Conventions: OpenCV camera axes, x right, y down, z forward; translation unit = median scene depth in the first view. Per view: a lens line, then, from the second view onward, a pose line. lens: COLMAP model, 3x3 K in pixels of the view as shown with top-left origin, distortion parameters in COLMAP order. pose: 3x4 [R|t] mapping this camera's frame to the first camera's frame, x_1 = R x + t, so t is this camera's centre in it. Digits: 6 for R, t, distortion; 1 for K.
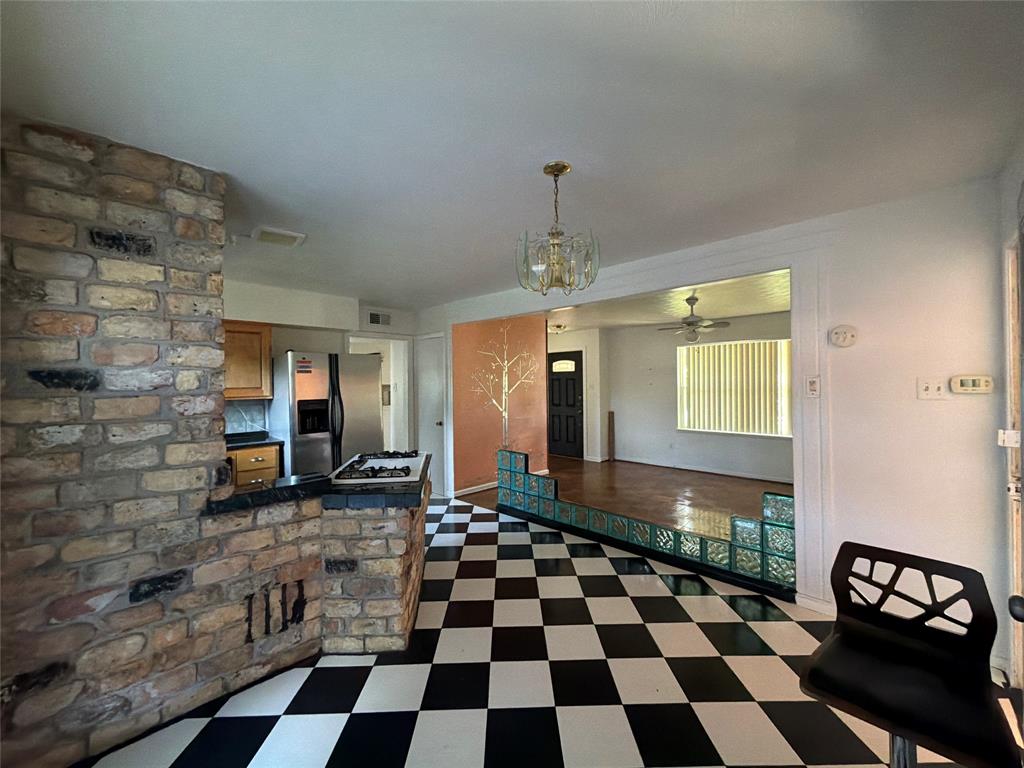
lens RADIAL K [[408.3, 0, 517.5], [0, 408.3, 383.8], [0, 0, 1]] dist [0.000168, -0.000054]
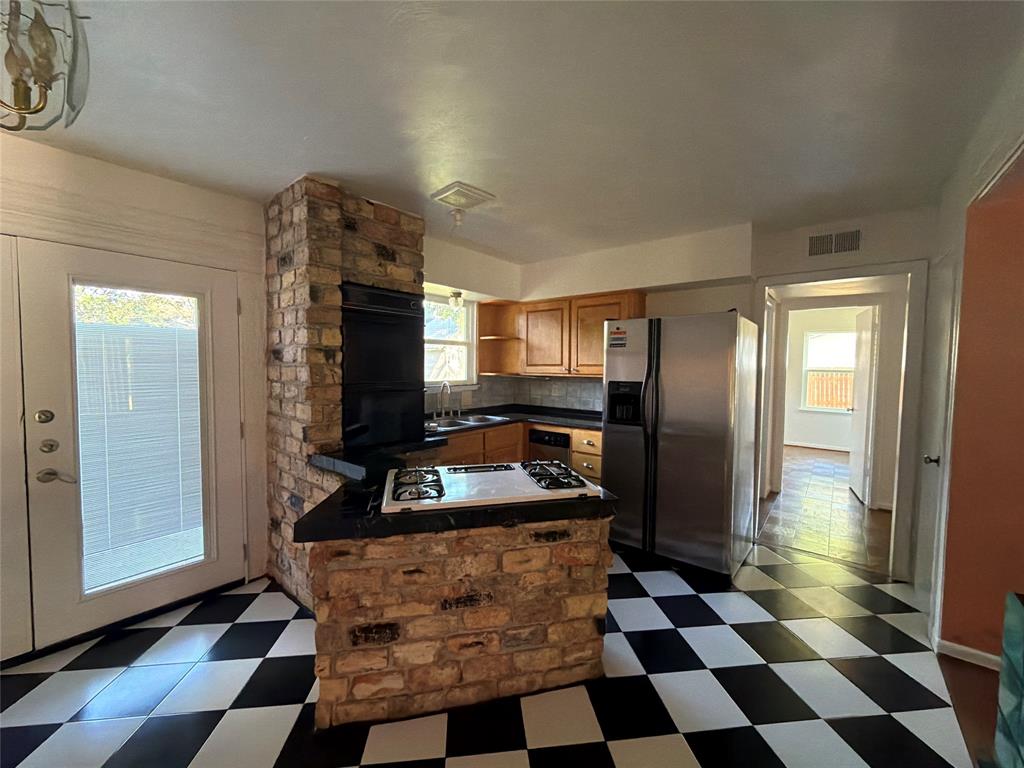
lens RADIAL K [[408.8, 0, 512.1], [0, 408.8, 382.8], [0, 0, 1]] dist [-0.000088, 0.000071]
pose [[0.085259, 0.059316, -0.994592, 0.254862], [-0.010016, 0.998227, 0.058674, -0.001443], [0.996308, 0.004959, 0.085702, 0.745818]]
